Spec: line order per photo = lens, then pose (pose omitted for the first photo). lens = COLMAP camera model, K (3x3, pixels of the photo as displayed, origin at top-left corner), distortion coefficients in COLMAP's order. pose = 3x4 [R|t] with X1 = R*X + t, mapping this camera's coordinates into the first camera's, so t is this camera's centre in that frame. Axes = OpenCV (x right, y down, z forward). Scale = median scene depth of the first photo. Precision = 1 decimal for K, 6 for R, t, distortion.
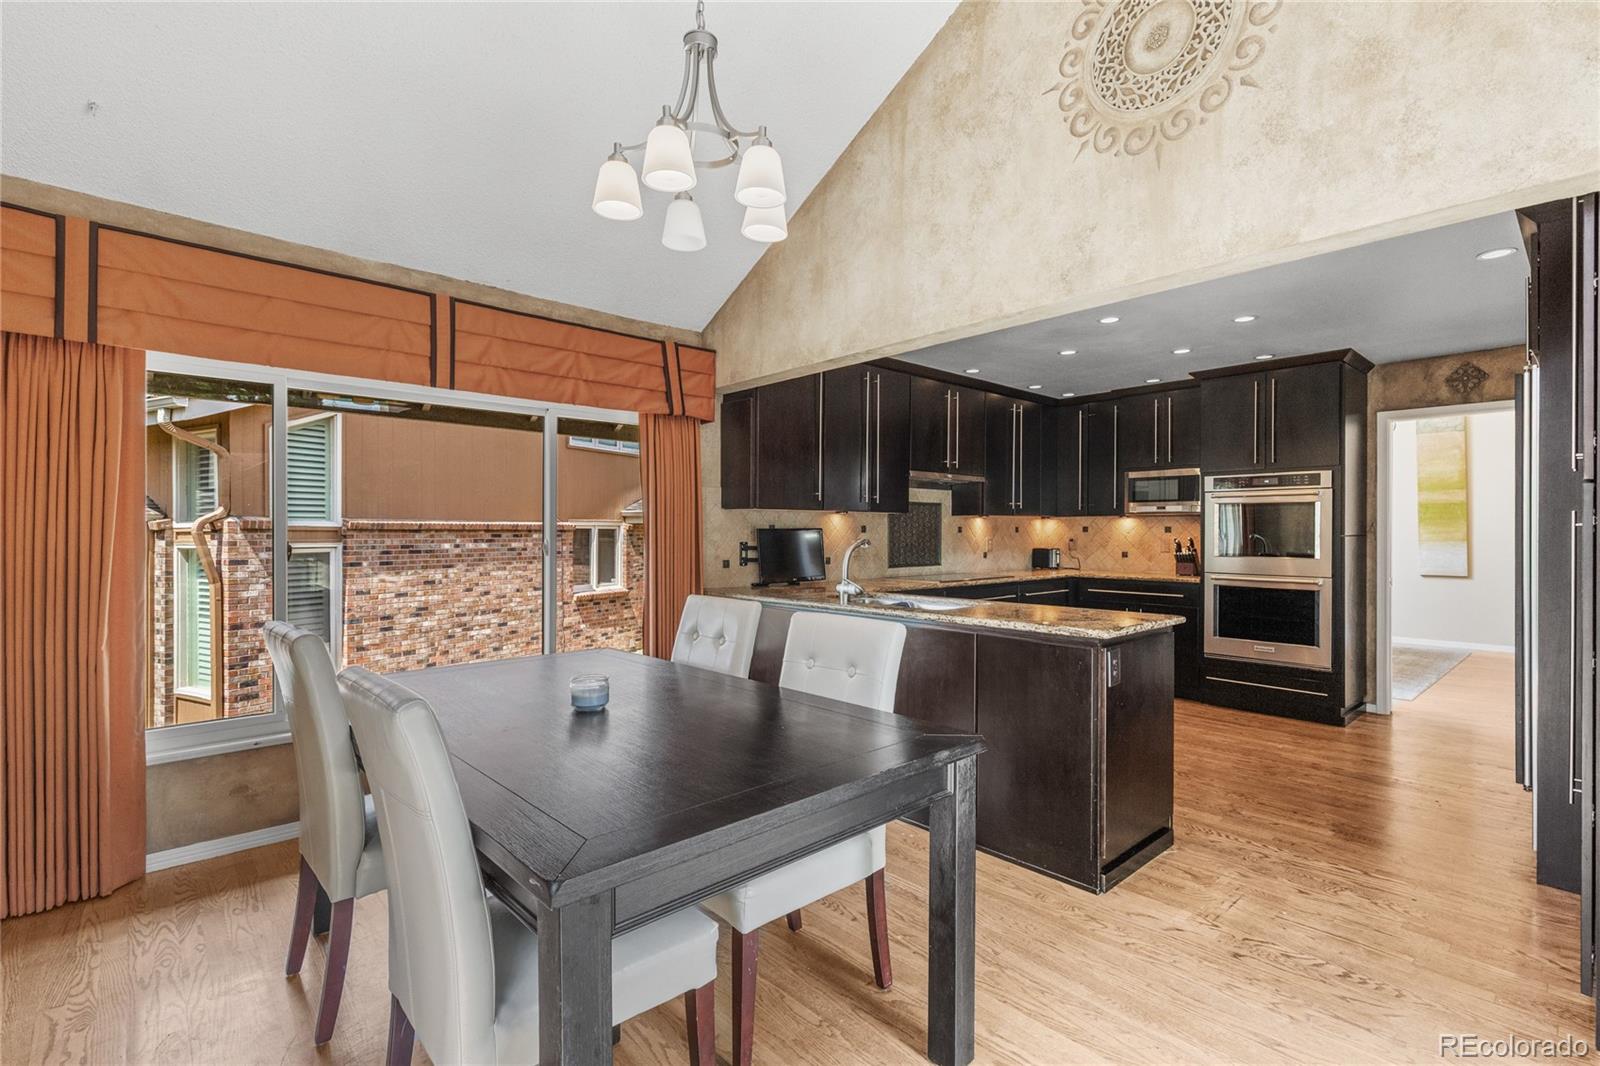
lens RADIAL K [[731.0, 0, 803.4], [0, 731.0, 530.7], [0, 0, 1]] dist [0.014403, 0.000003]
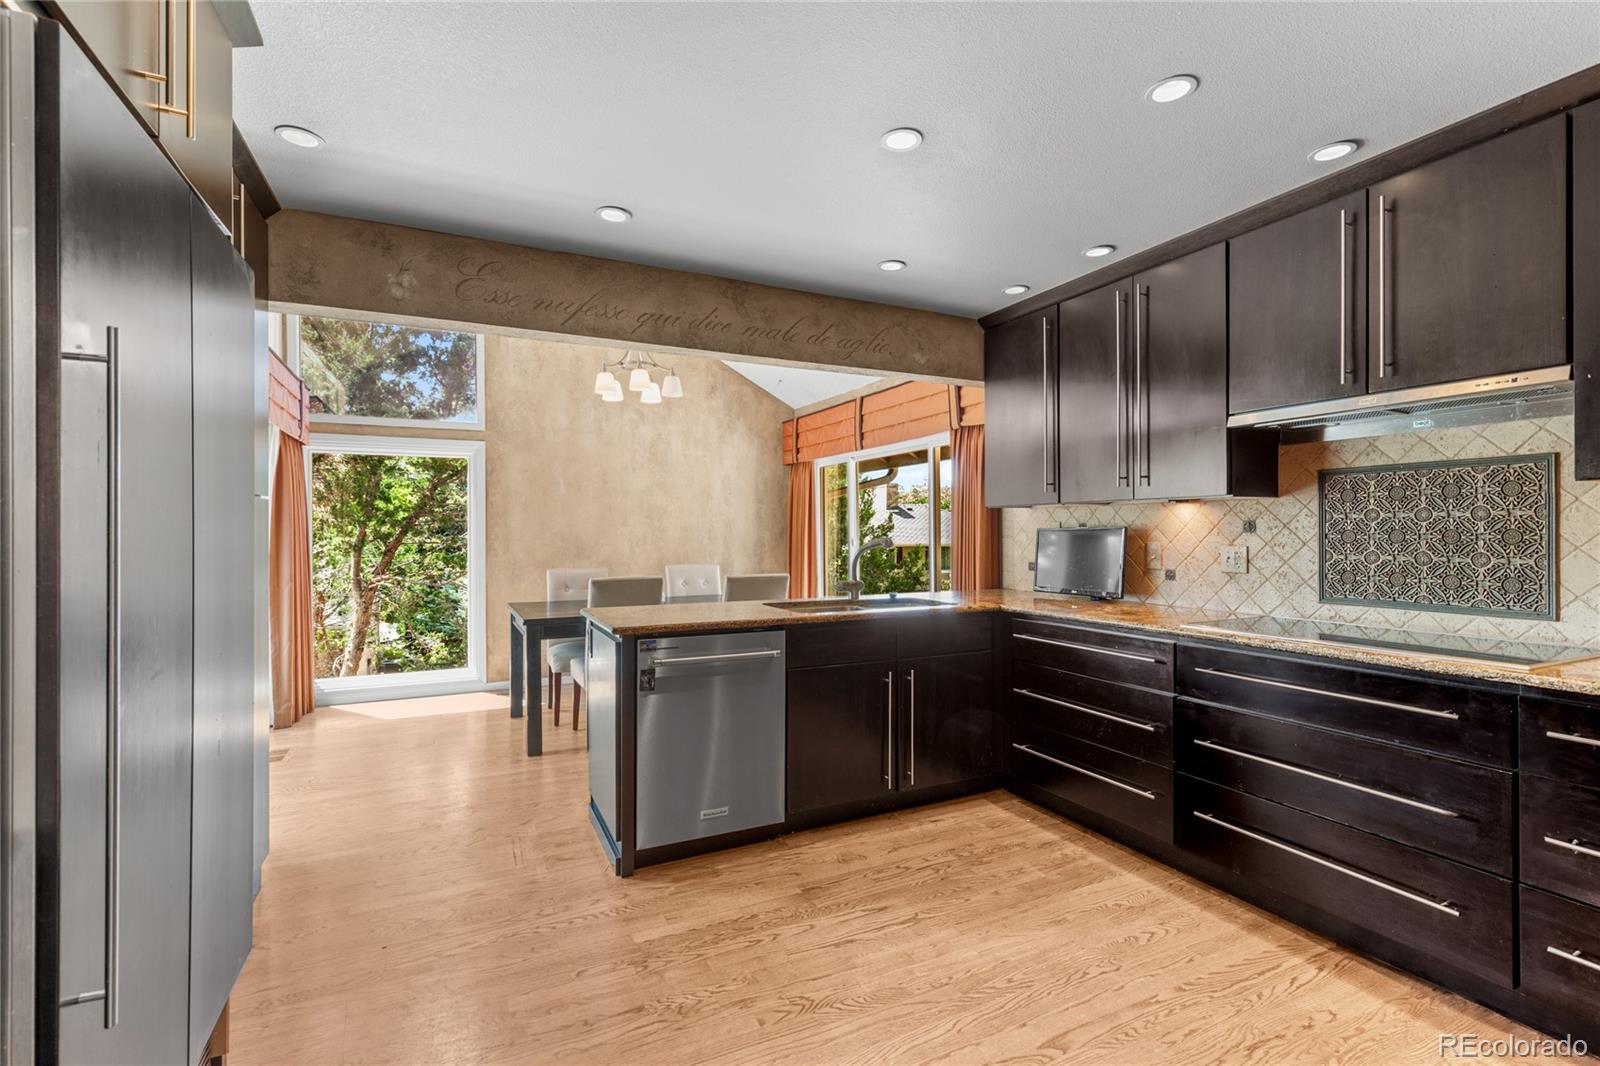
lens RADIAL K [[731.0, 0, 805.8], [0, 731.0, 533.3], [0, 0, 1]] dist [0.014403, 0.000003]
pose [[-0.286132, -0.002472, -0.958187, 0.717027], [0.001924, 0.999993, -0.003155, 0.004390], [0.958188, -0.002746, -0.286125, 0.816196]]
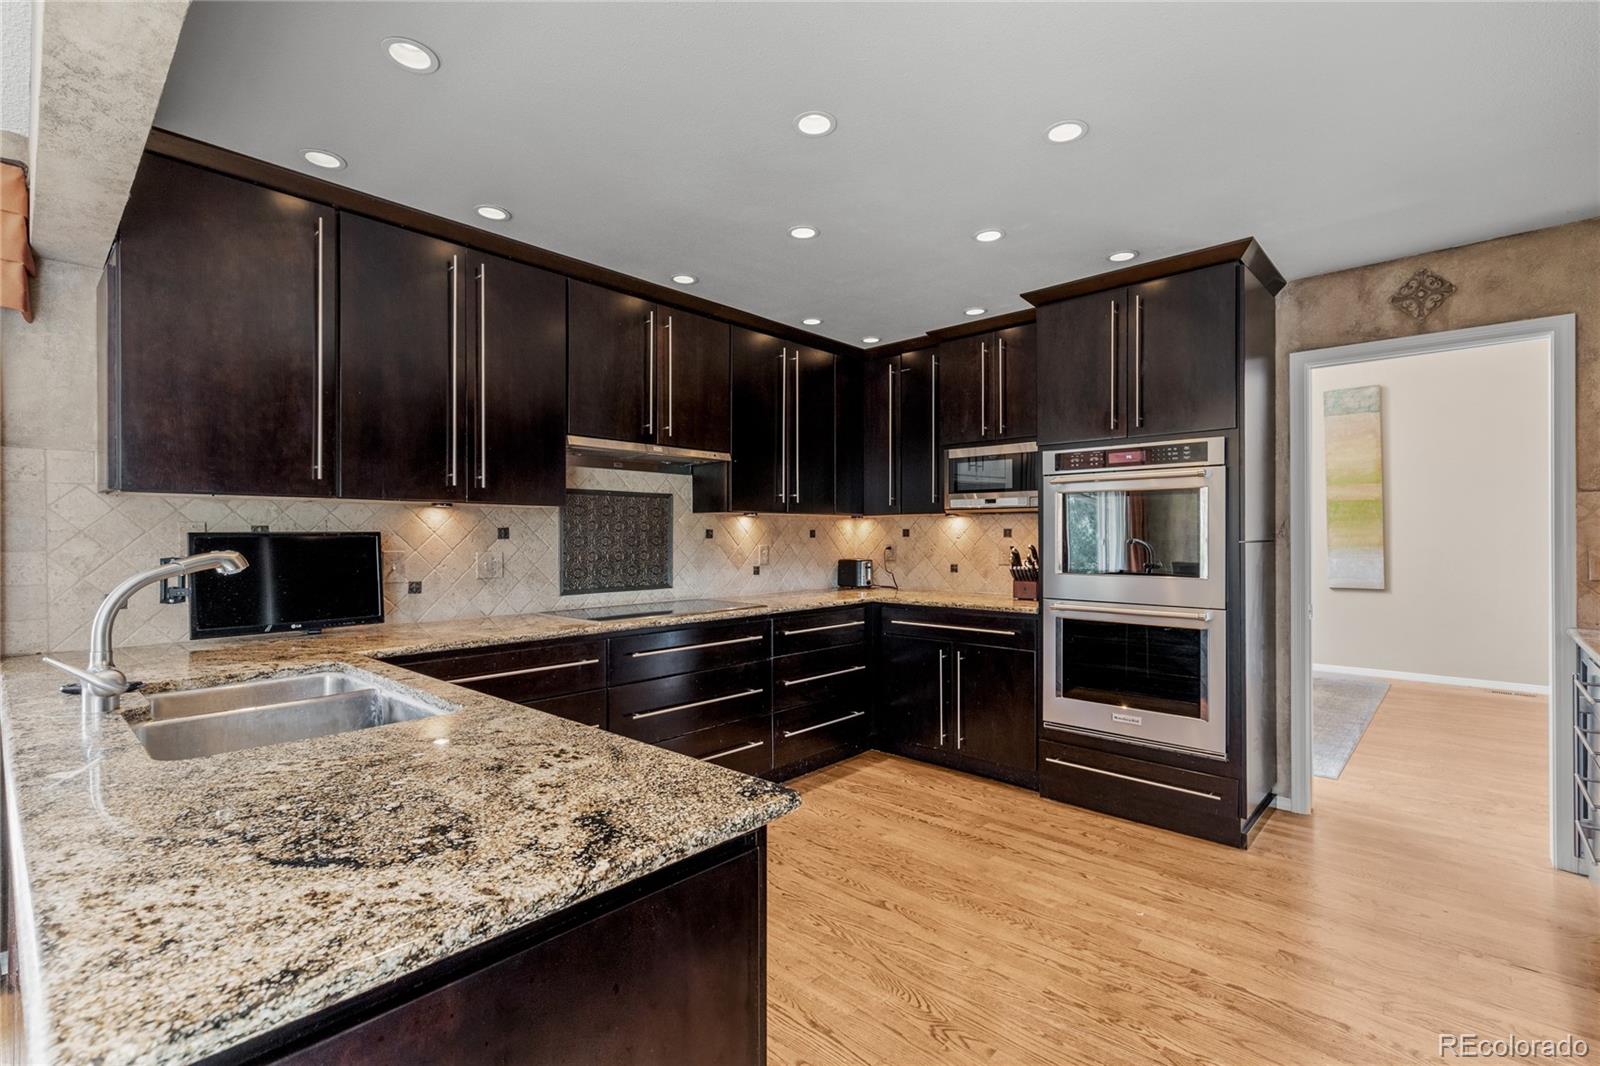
lens RADIAL K [[731.0, 0, 791.6], [0, 731.0, 532.5], [0, 0, 1]] dist [0.014403, 0.000003]
pose [[0.996495, -0.002550, 0.083618, 0.265787], [0.002968, 0.999984, -0.004875, 0.000888], [-0.083604, 0.005106, 0.996486, 0.363930]]
